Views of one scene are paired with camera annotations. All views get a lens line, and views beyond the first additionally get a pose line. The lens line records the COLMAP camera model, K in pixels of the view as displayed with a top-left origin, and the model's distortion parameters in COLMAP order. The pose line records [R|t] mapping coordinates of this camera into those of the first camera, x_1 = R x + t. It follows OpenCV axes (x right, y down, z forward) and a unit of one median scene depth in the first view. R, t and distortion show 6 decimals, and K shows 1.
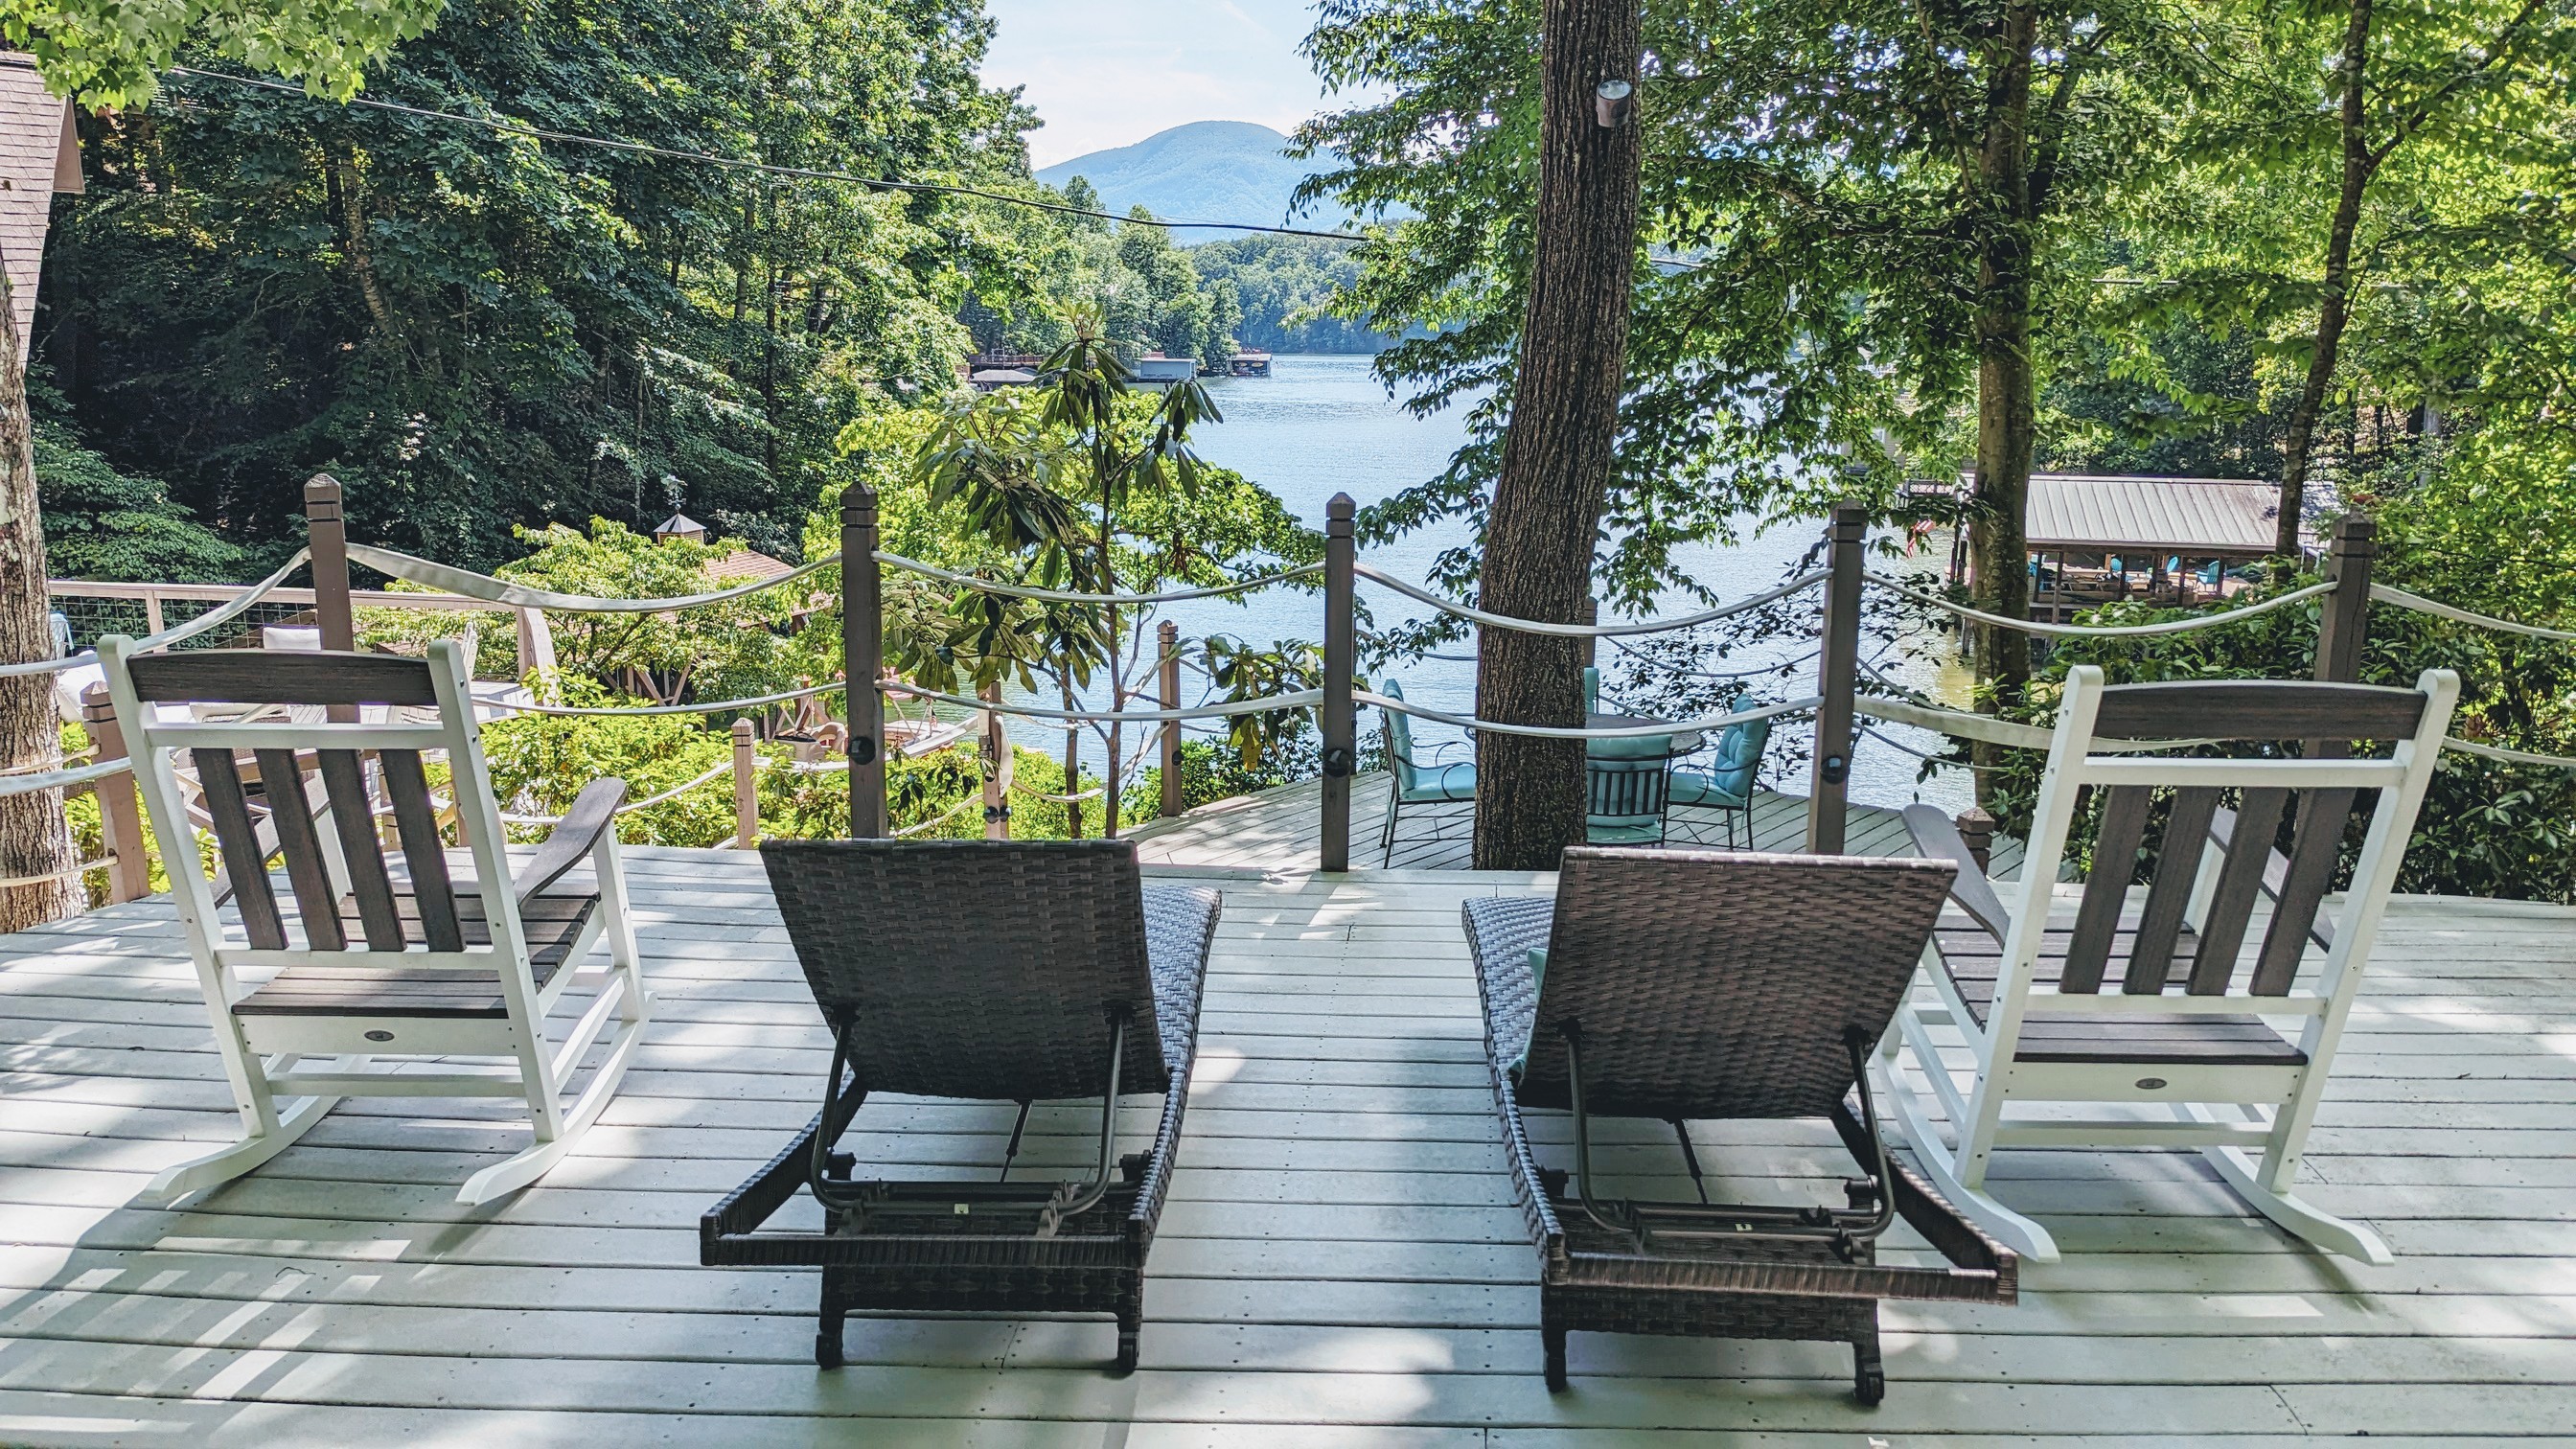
lens RADIAL K [[1791.6, 0, 1278.6], [0, 1791.6, 692.9], [0, 0, 1]] dist [0.073864, -0.085943]
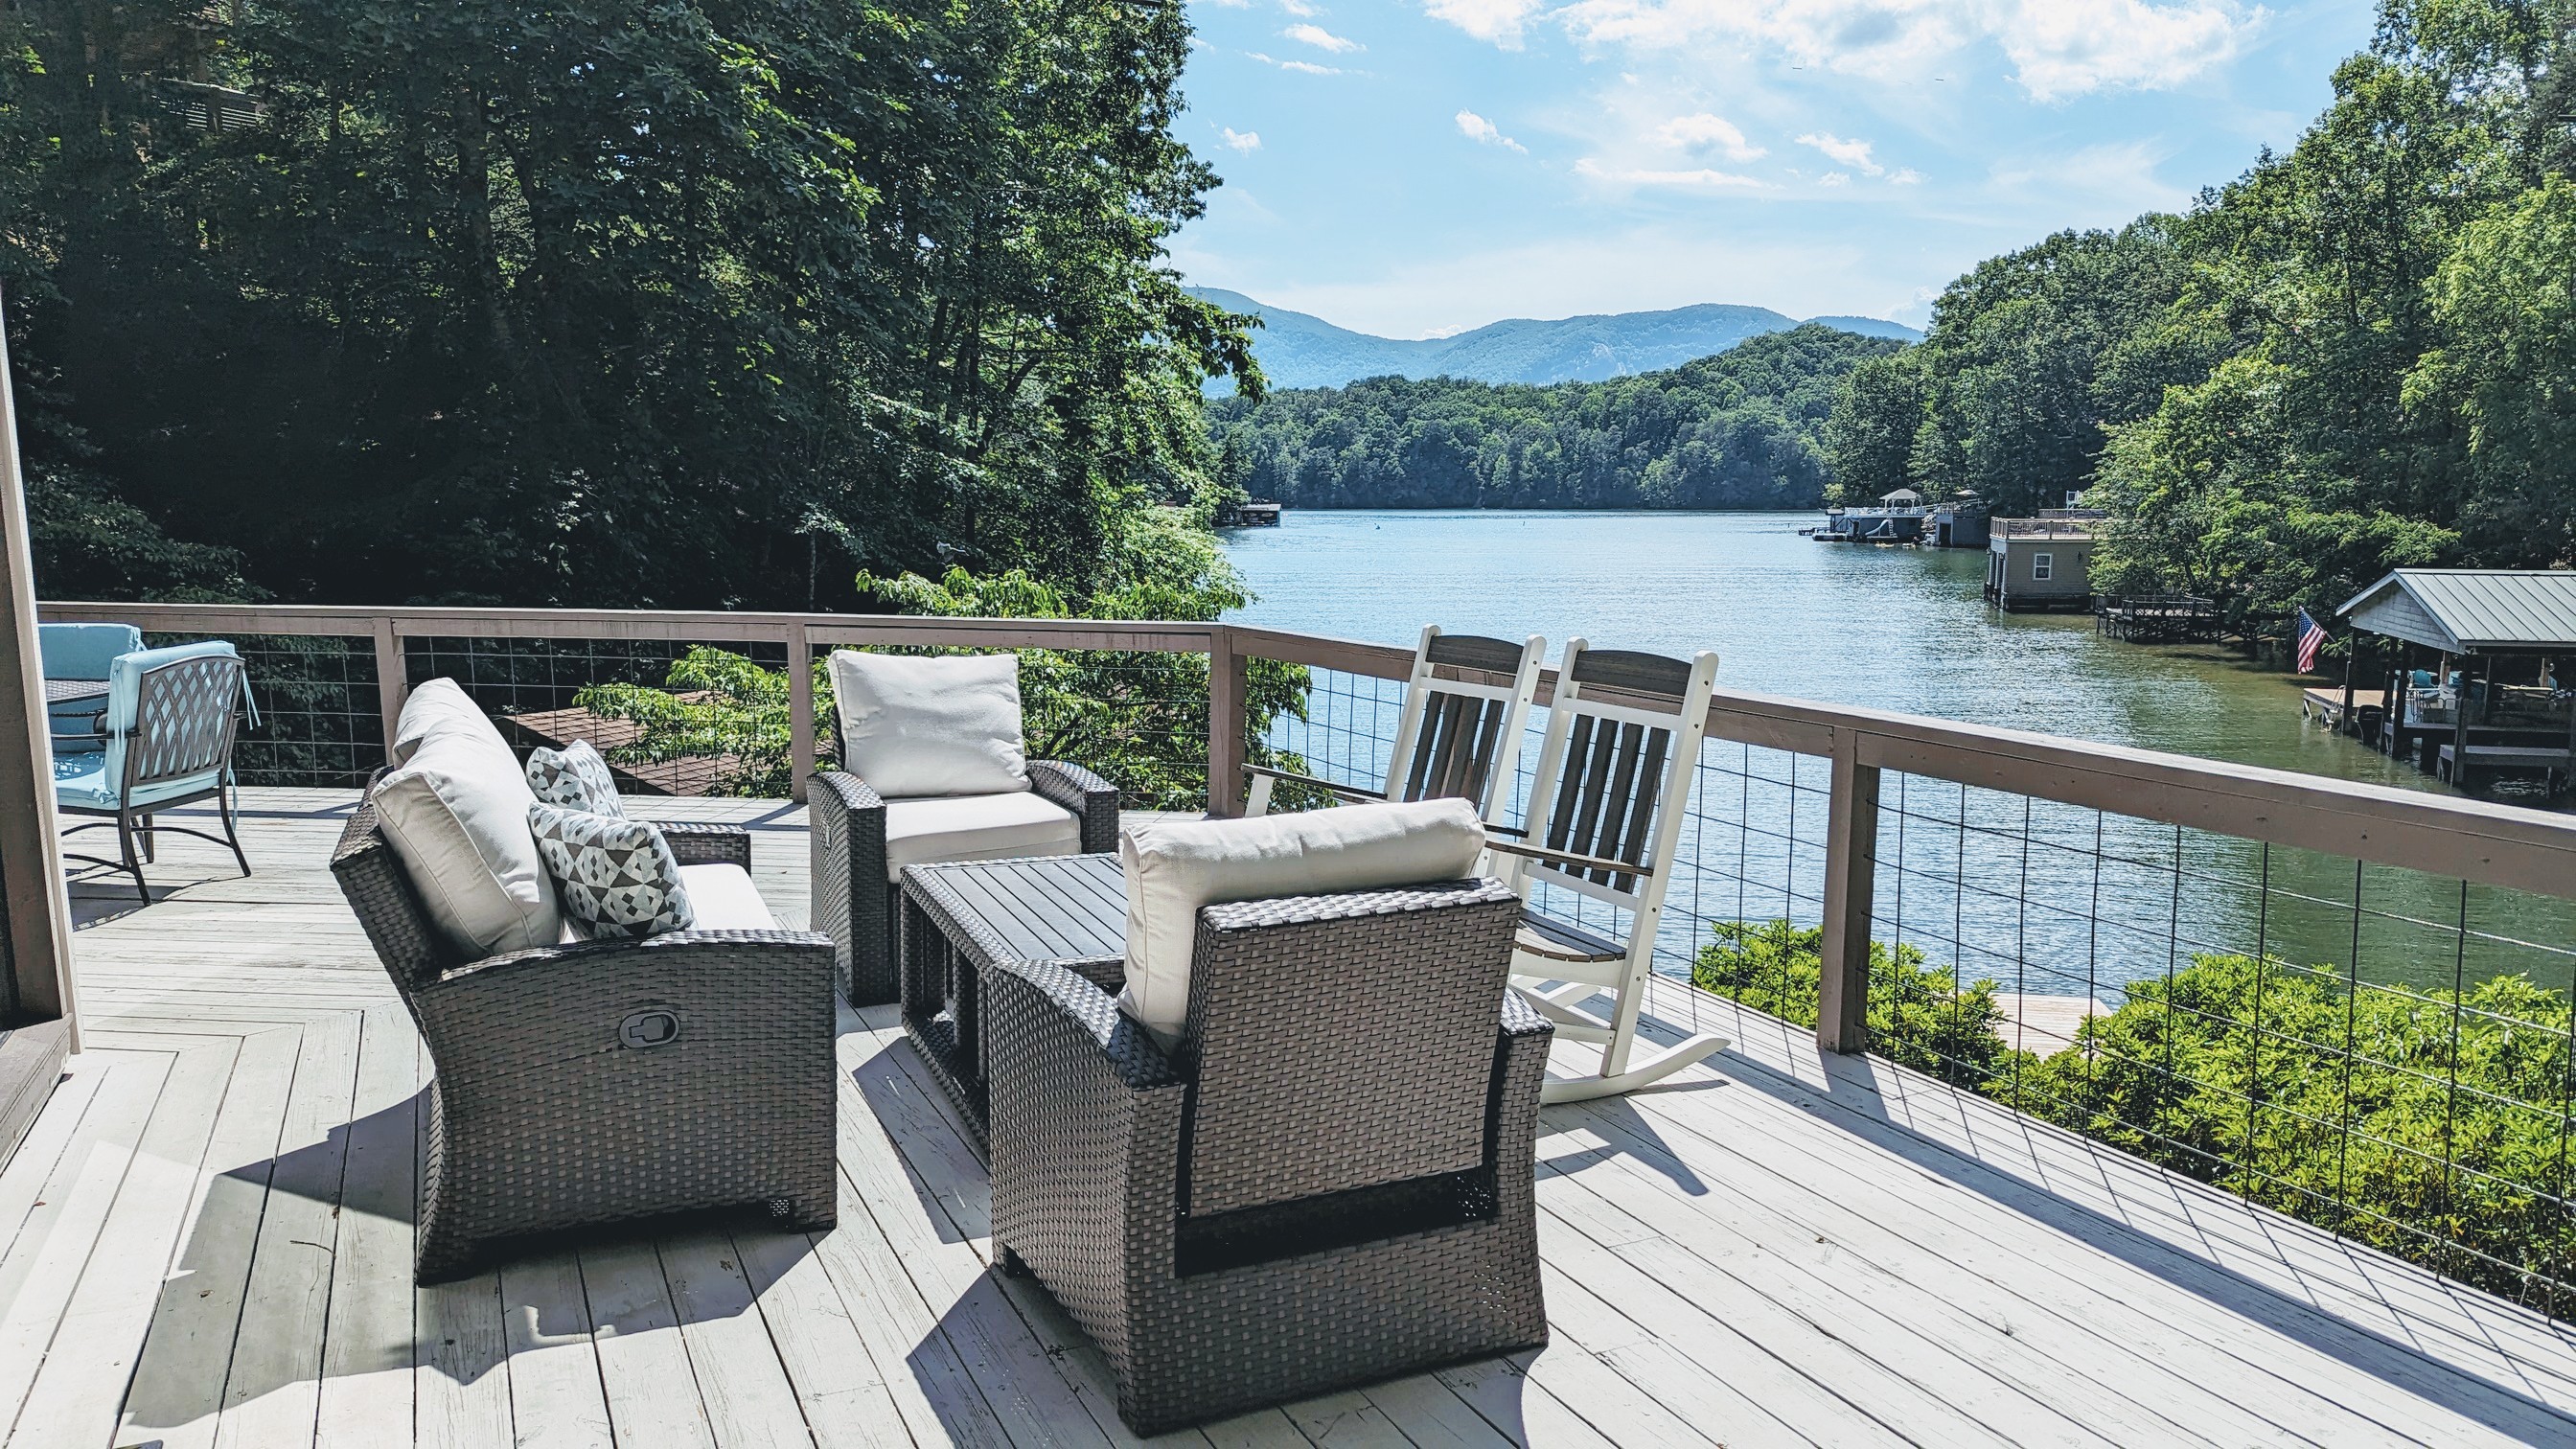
lens RADIAL K [[1791.6, 0, 1278.6], [0, 1791.6, 692.9], [0, 0, 1]] dist [0.073864, -0.085943]
pose [[0.999511, -0.020469, 0.023650, -0.198025], [0.022520, 0.995688, -0.089989, 0.004803], [-0.021706, 0.090477, 0.995662, 0.264591]]
